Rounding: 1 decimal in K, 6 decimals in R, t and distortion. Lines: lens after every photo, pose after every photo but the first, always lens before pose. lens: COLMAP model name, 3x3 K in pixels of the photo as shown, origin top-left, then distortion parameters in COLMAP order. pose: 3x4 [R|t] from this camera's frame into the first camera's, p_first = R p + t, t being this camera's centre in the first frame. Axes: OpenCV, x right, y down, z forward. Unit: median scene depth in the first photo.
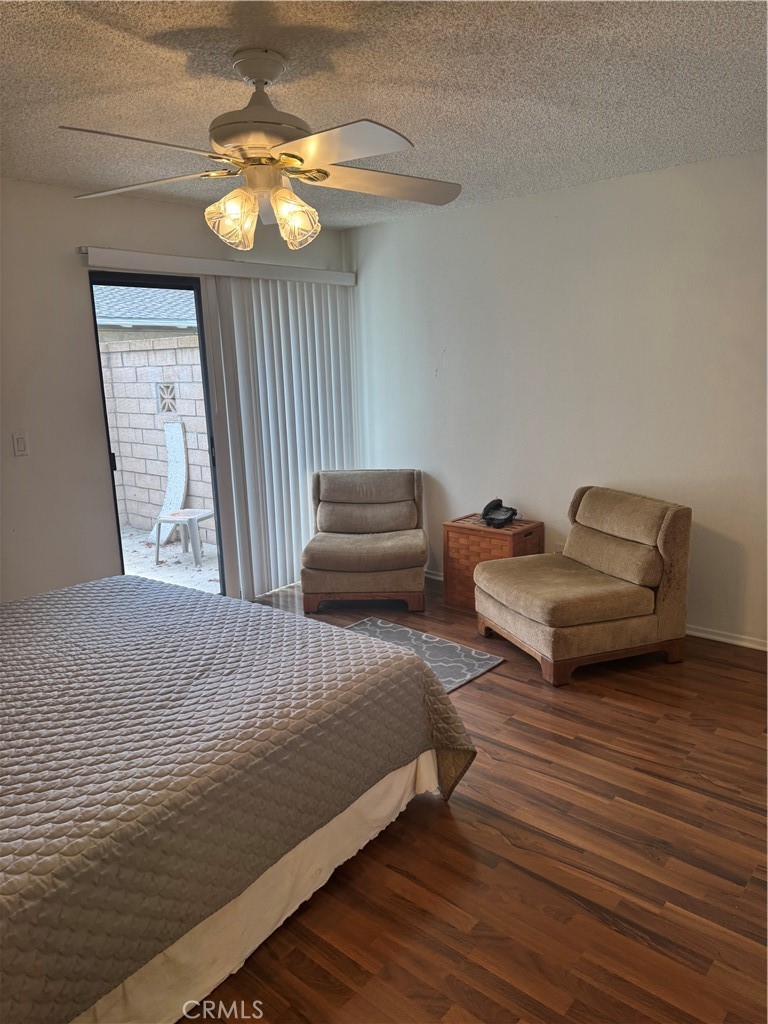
lens RADIAL K [[722.3, 0, 383.4], [0, 722.3, 522.6], [0, 0, 1]] dist [0.127686, -0.203686]
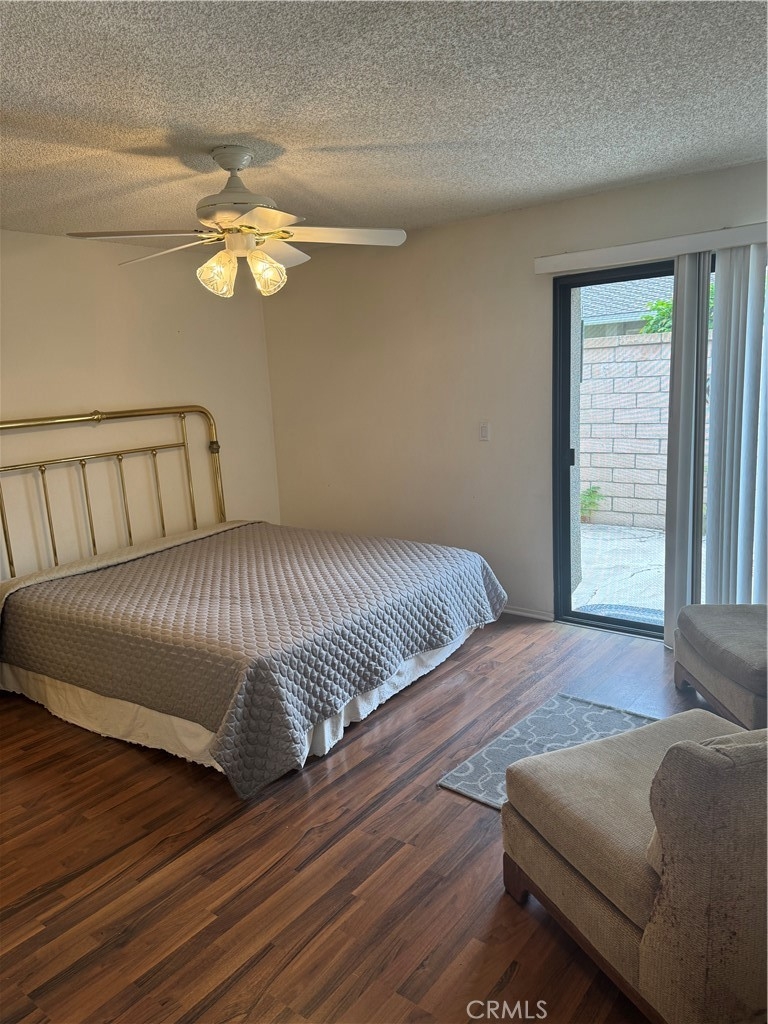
lens RADIAL K [[722.3, 0, 383.4], [0, 722.3, 522.6], [0, 0, 1]] dist [0.127686, -0.203686]
pose [[0.047444, 0.223006, -0.973662, 0.659608], [-0.166662, 0.962863, 0.212412, -0.170123], [0.984872, 0.152195, 0.082849, 0.664077]]
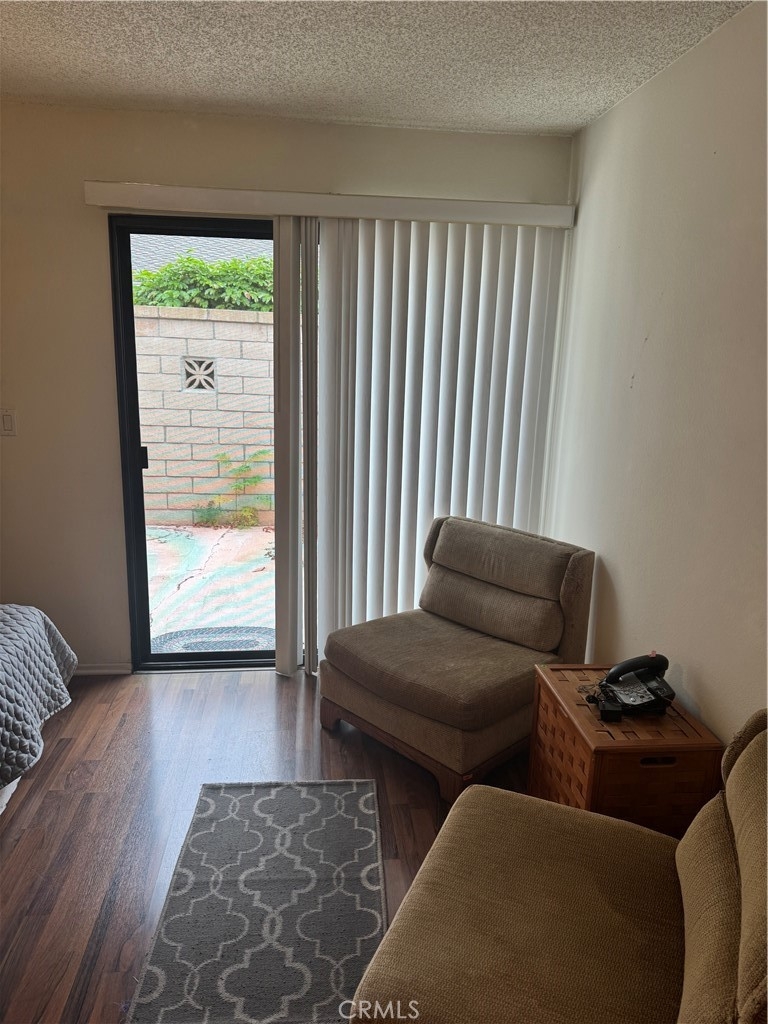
lens RADIAL K [[727.8, 0, 384.0], [0, 727.8, 512.0], [0, 0, 1]] dist [-0.000113, -0.004869]
pose [[0.731419, 0.201762, -0.651397, 0.353336], [-0.195081, 0.977215, 0.083634, -0.142850], [0.653429, 0.065904, 0.754114, 0.578819]]
